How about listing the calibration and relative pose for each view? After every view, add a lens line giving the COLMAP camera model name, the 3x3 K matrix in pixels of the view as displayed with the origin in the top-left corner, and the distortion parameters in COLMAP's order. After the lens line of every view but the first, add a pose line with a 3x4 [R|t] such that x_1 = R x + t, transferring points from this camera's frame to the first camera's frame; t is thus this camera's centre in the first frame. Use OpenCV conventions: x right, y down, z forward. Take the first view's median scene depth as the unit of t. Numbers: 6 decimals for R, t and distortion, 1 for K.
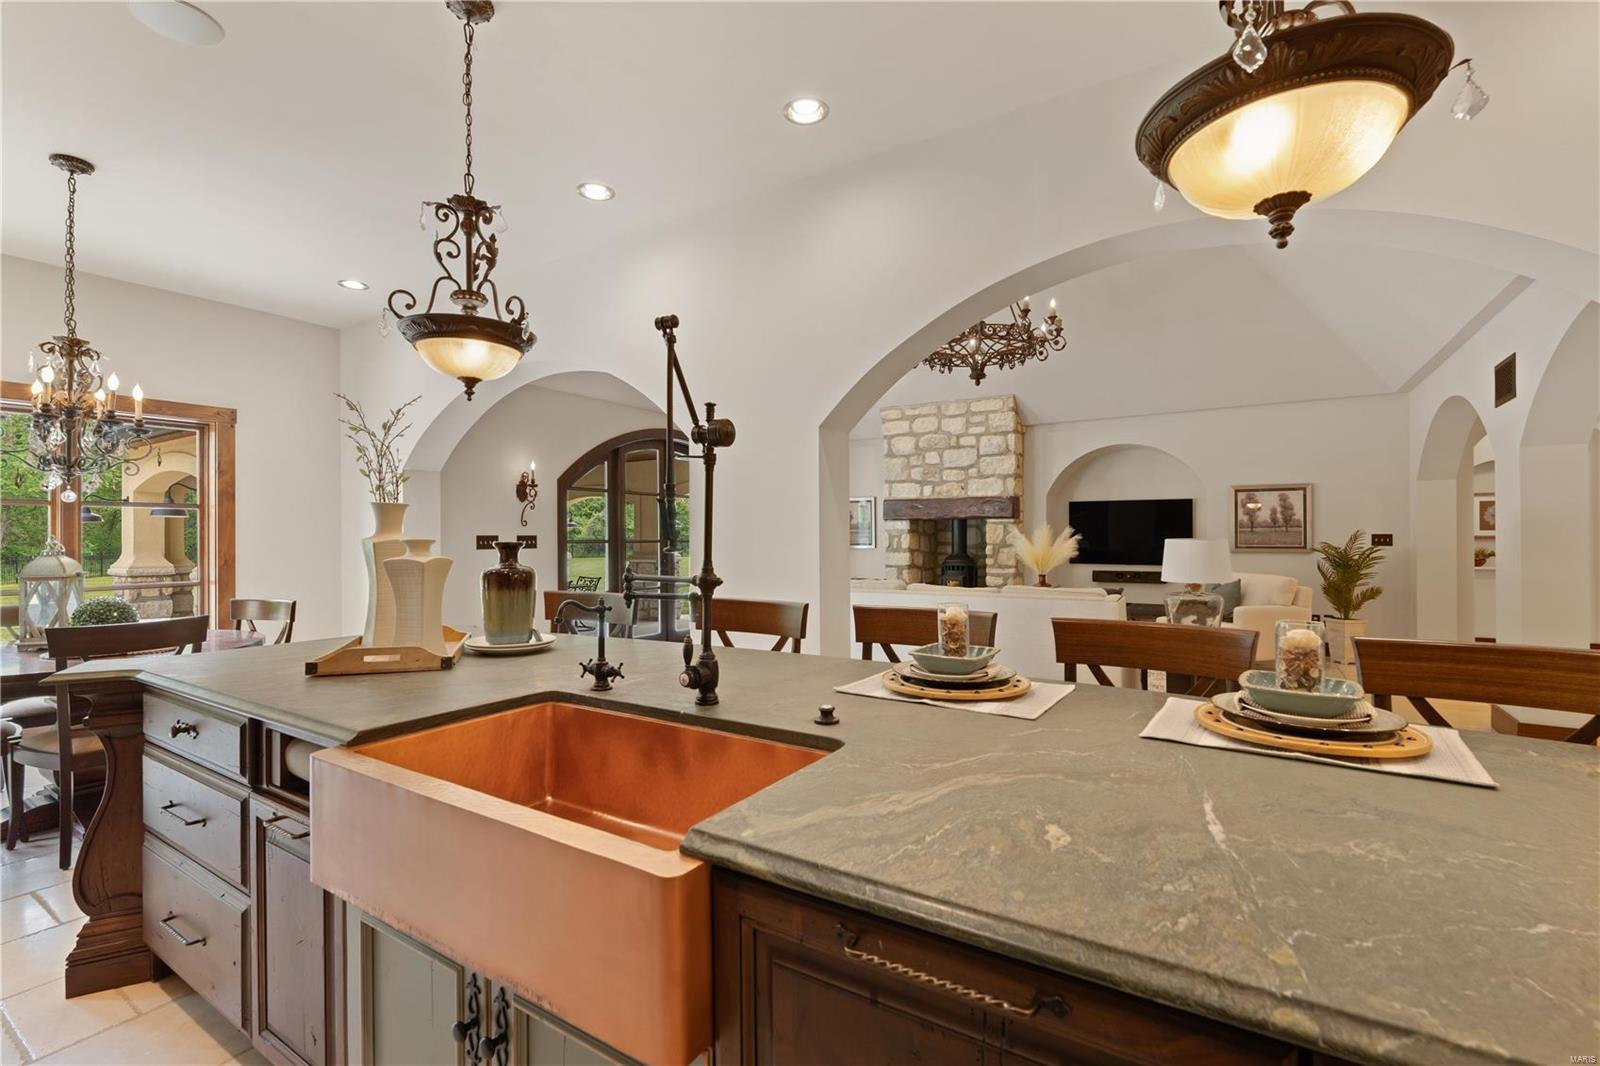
lens RADIAL K [[701.9, 0, 800.8], [0, 701.9, 538.5], [0, 0, 1]] dist [-0.010236, 0.003469]
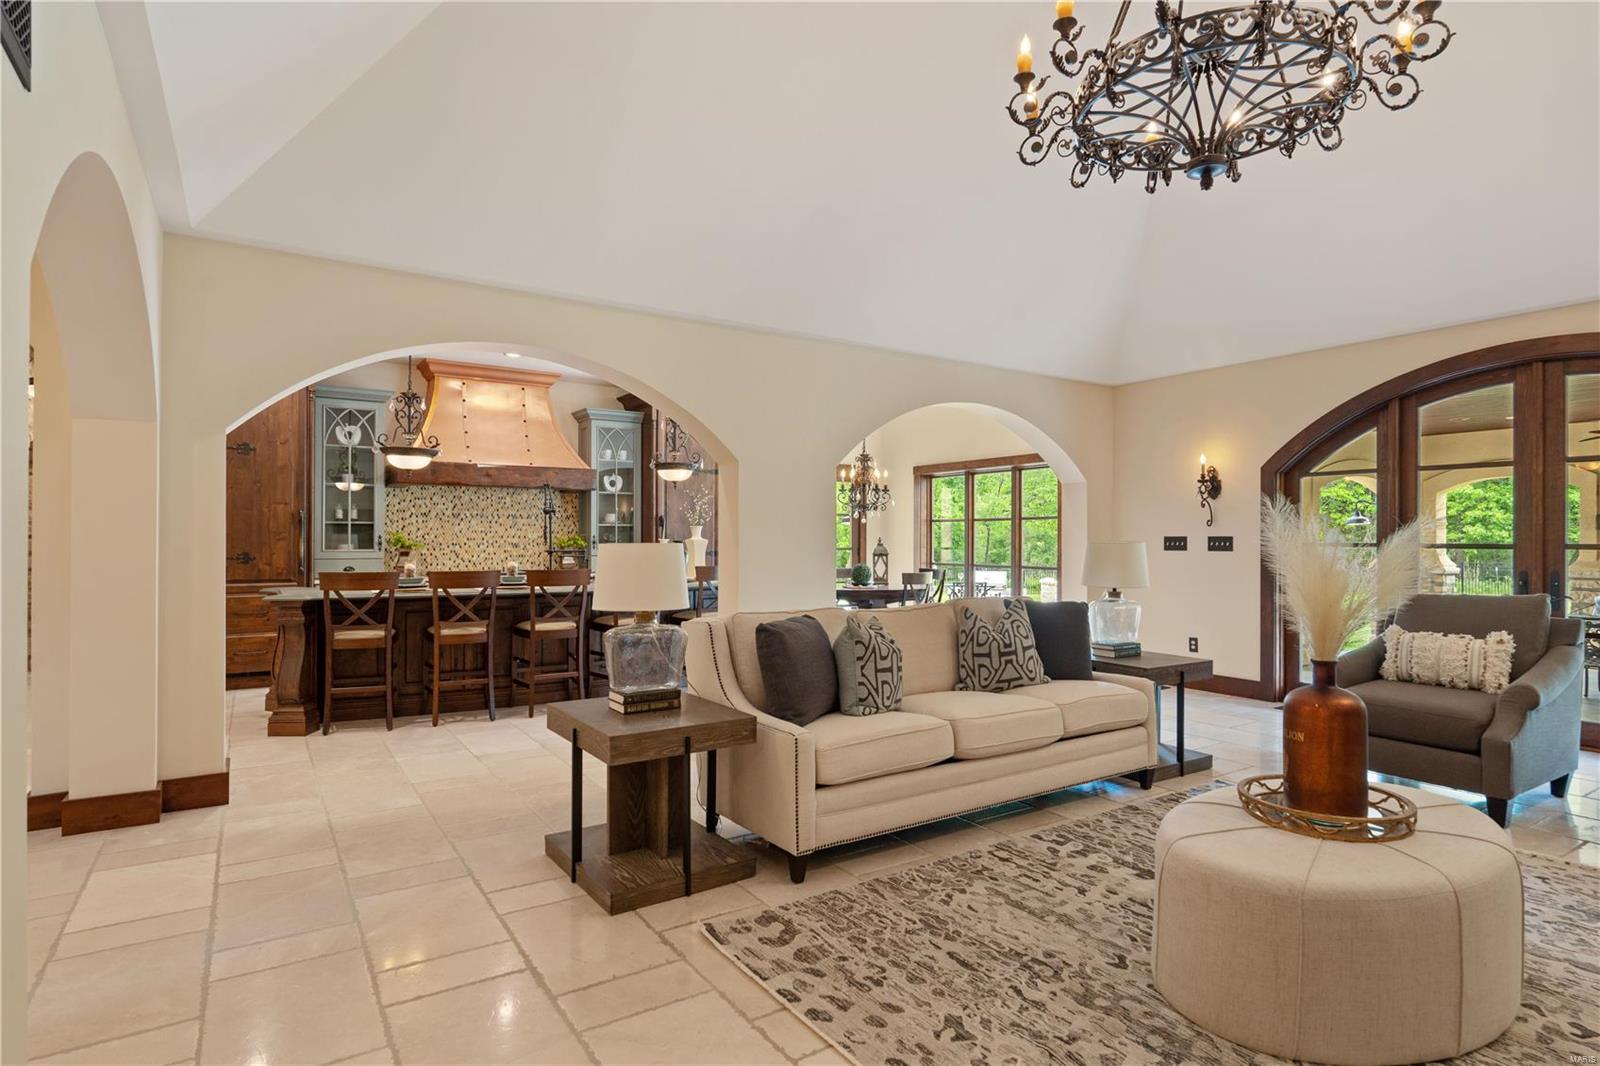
lens RADIAL K [[842.6, 0, 809.7], [0, 842.6, 532.3], [0, 0, 1]] dist [-0.002618, -0.000305]
pose [[-0.399181, -0.003694, -0.916865, 0.714455], [-0.001559, 0.999993, -0.003350, -0.004423], [0.916871, 0.000092, -0.399184, 0.850325]]
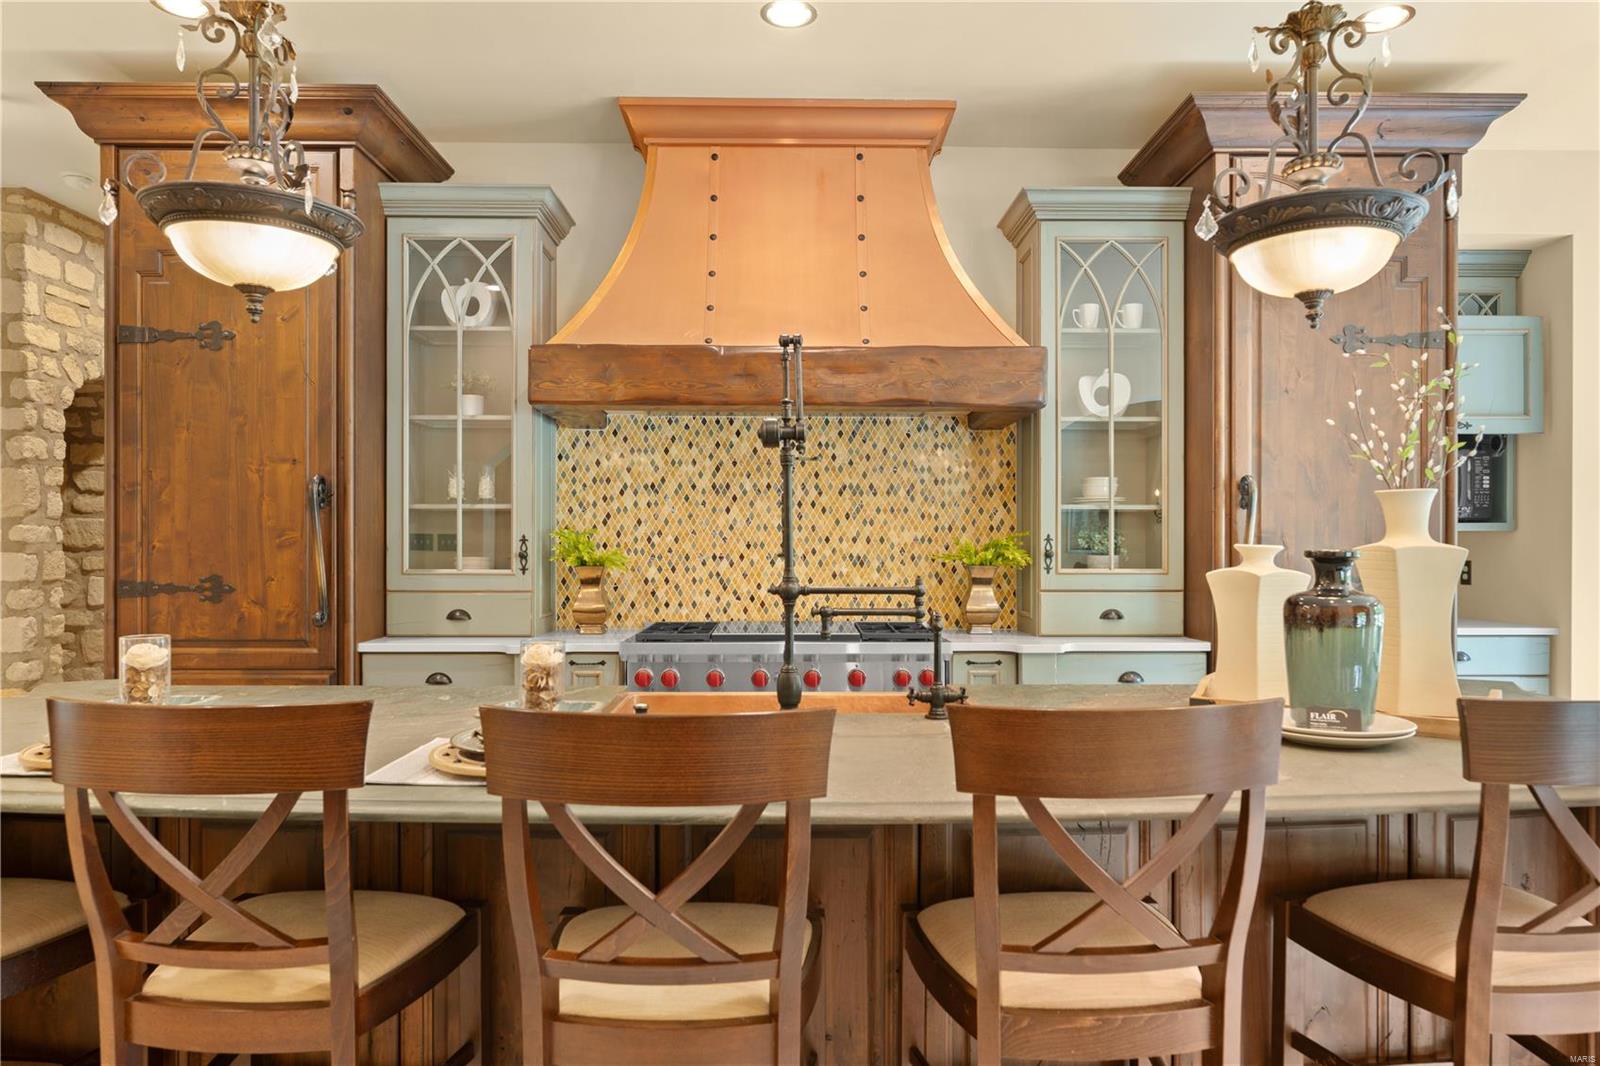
lens RADIAL K [[1037.6, 0, 796.0], [0, 1037.6, 545.3], [0, 0, 1]] dist [-0.006429, -0.000308]
pose [[-0.836104, 0.002683, -0.548565, 0.134499], [0.000325, 0.999990, 0.004397, -0.000882], [0.548571, 0.003498, -0.836096, 0.464057]]
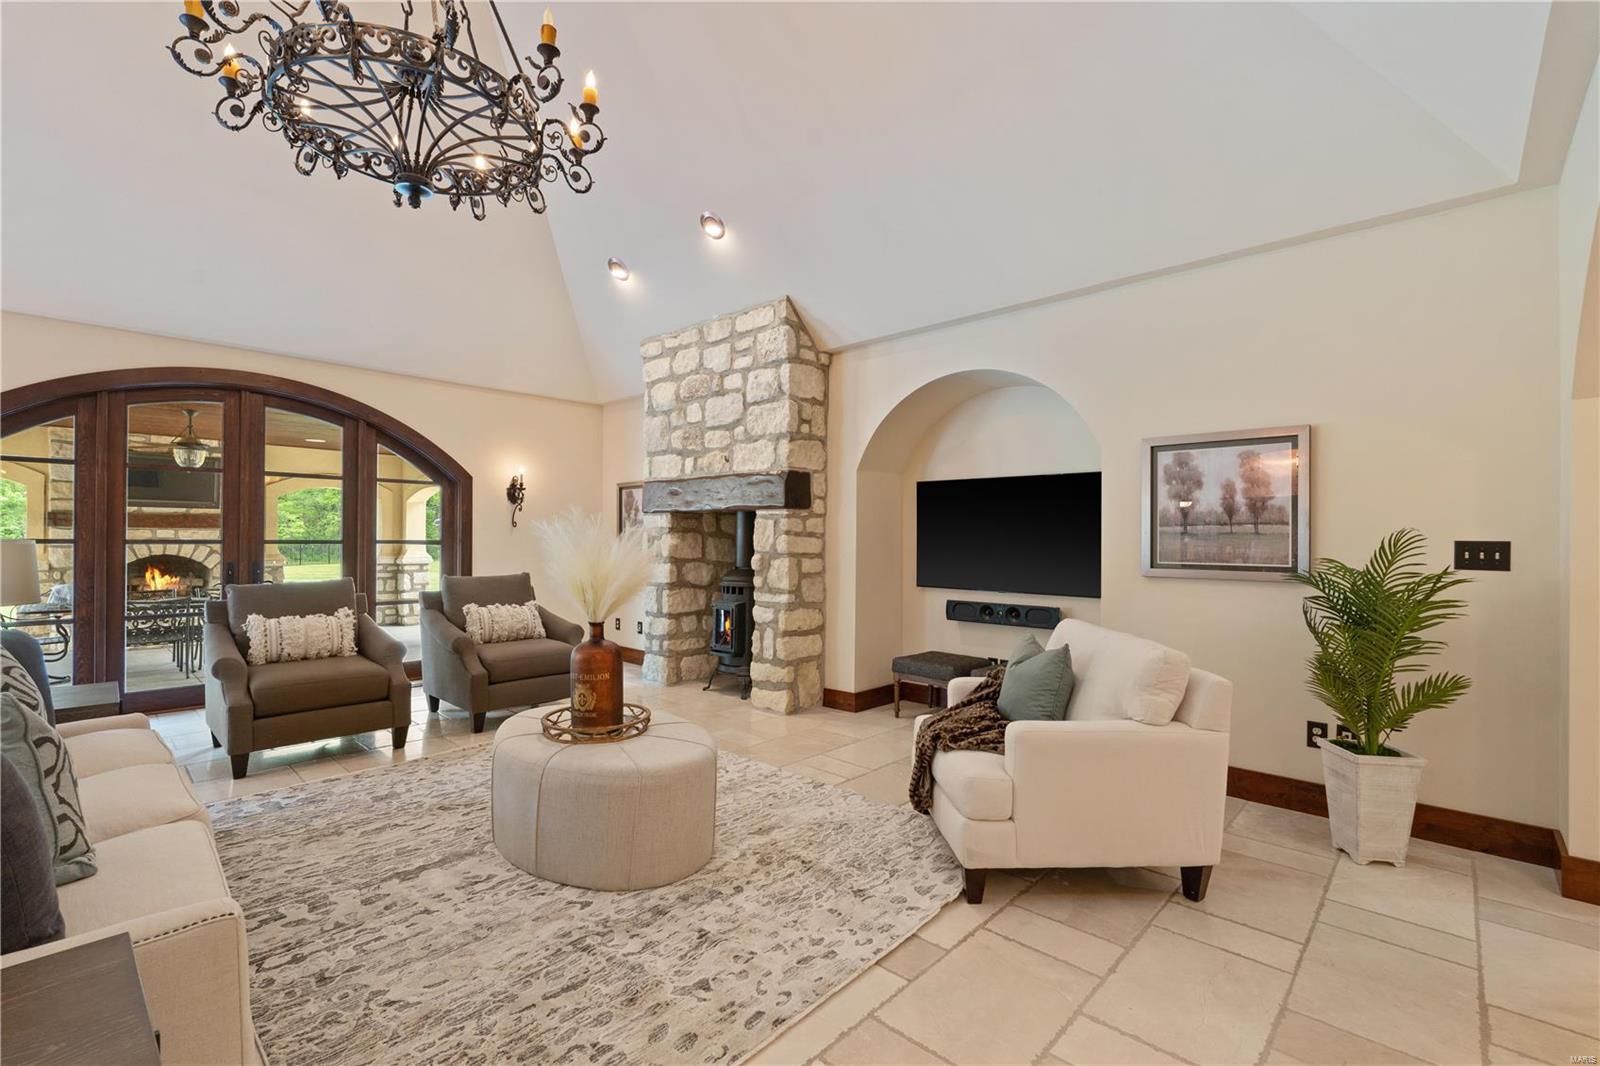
lens RADIAL K [[701.9, 0, 800.0], [0, 701.9, 534.8], [0, 0, 1]] dist [-0.010236, 0.003469]
pose [[0.982866, 0.007481, -0.184171, 0.505273], [-0.008964, 0.999934, -0.007225, -0.003145], [0.184105, 0.008752, 0.982868, 0.514718]]
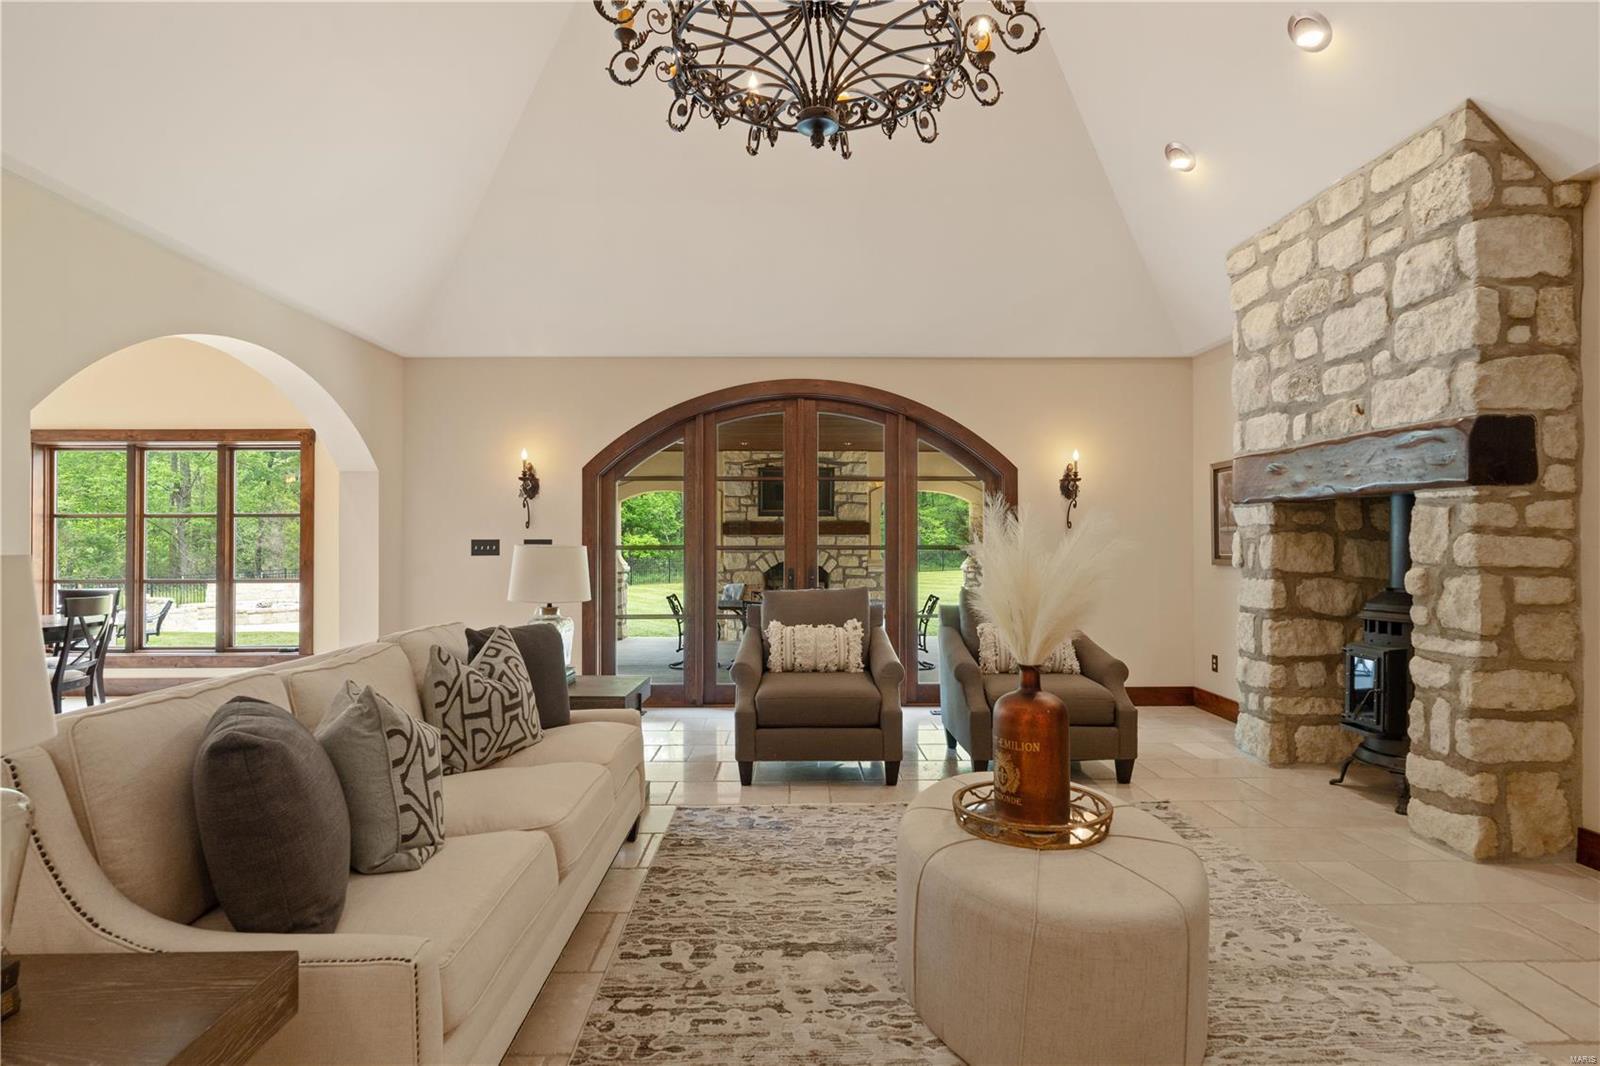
lens RADIAL K [[842.6, 0, 800.8], [0, 842.6, 535.5], [0, 0, 1]] dist [-0.002618, -0.000305]
pose [[0.551376, -0.004068, -0.834247, 0.544167], [-0.001918, 0.999979, -0.006144, -0.003249], [0.834255, 0.004987, 0.551356, 0.637400]]
